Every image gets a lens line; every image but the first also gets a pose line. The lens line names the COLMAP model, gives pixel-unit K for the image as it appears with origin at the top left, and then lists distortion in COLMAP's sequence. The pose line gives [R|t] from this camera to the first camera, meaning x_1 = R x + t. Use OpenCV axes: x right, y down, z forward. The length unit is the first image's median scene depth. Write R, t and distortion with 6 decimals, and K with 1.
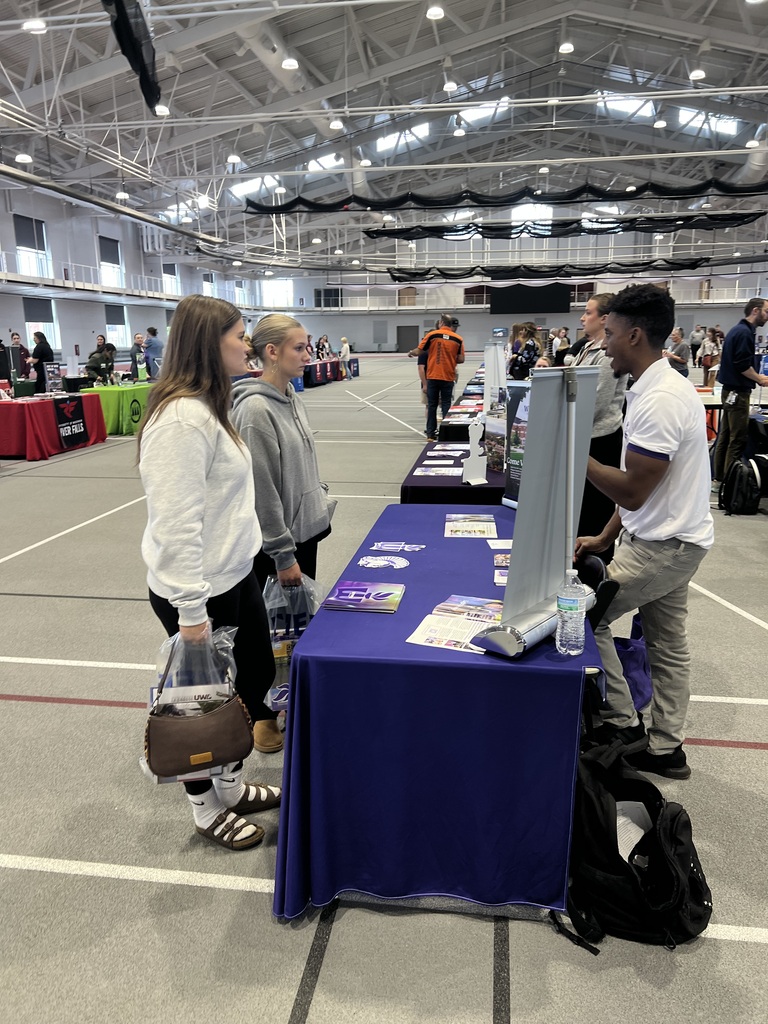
lens RADIAL K [[772.6, 0, 384.0], [0, 772.6, 512.0], [0, 0, 1]] dist [0.045024, -0.038140]
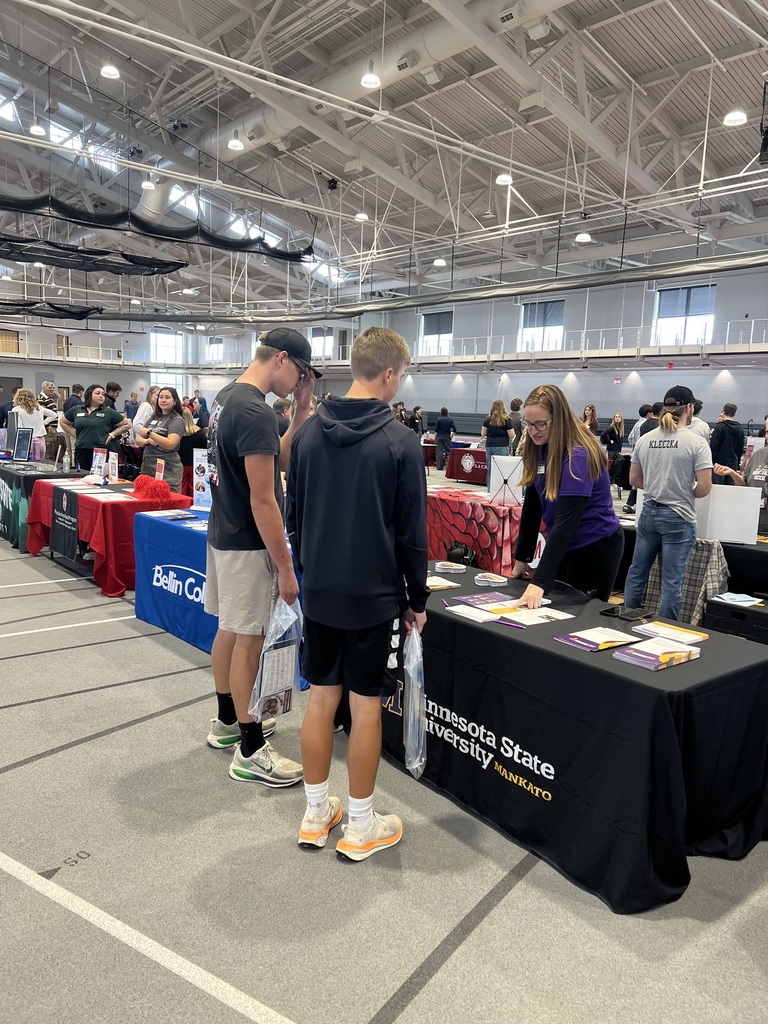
lens RADIAL K [[772.6, 0, 384.0], [0, 772.6, 512.0], [0, 0, 1]] dist [0.045024, -0.038140]
pose [[0.668132, -0.057777, 0.741796, -0.018160], [0.113902, 0.993171, -0.025234, -0.046679], [-0.735273, 0.101352, 0.670151, 0.217804]]
